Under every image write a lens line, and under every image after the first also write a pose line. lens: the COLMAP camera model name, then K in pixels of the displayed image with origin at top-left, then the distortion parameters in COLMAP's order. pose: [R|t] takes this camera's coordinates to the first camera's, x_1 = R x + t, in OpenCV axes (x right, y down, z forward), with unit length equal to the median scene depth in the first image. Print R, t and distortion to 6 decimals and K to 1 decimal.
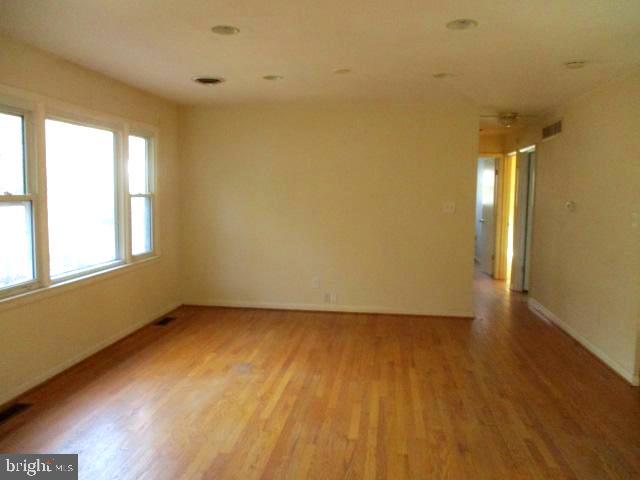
lens RADIAL K [[535.8, 0, 319.7], [0, 535.8, 239.1], [0, 0, 1]] dist [-0.012542, -0.008503]
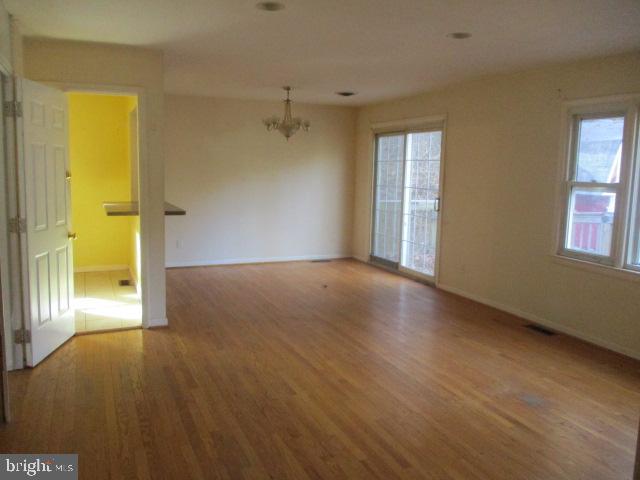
lens RADIAL K [[535.8, 0, 322.5], [0, 535.8, 233.2], [0, 0, 1]] dist [-0.012542, -0.008503]
pose [[-0.859747, 0.027591, -0.509974, 0.557886], [-0.084174, 0.977229, 0.194778, -0.136410], [0.503736, 0.210386, -0.837847, 1.550558]]
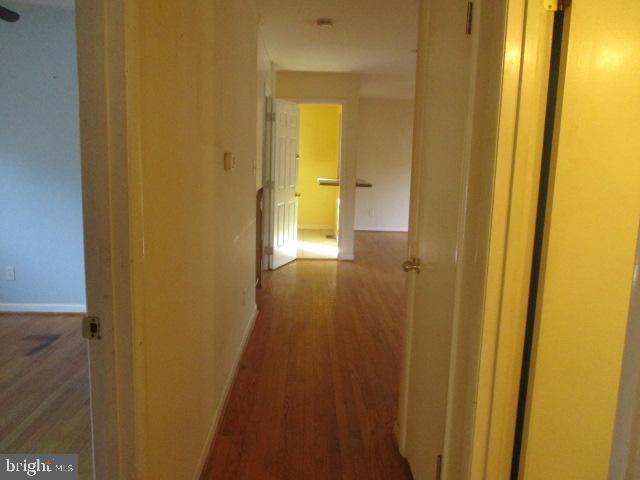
lens RADIAL K [[535.8, 0, 320.6], [0, 535.8, 241.7], [0, 0, 1]] dist [-0.012542, -0.008503]
pose [[-0.989404, -0.019270, -0.143906, 0.611520], [-0.052623, 0.971357, 0.231726, -0.137356], [0.135319, 0.236843, -0.962078, 2.053027]]
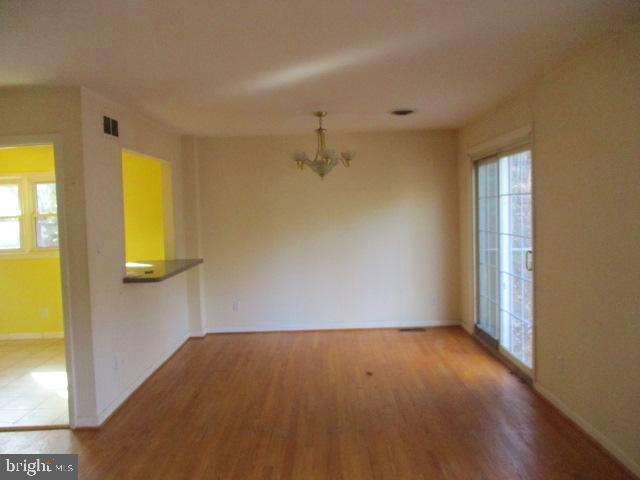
lens RADIAL K [[535.8, 0, 319.7], [0, 535.8, 235.0], [0, 0, 1]] dist [-0.012542, -0.008503]
pose [[-0.993452, 0.021774, -0.112159, 0.011689], [0.005069, 0.989104, 0.147128, -0.143525], [0.114140, 0.145596, -0.982738, 1.352748]]
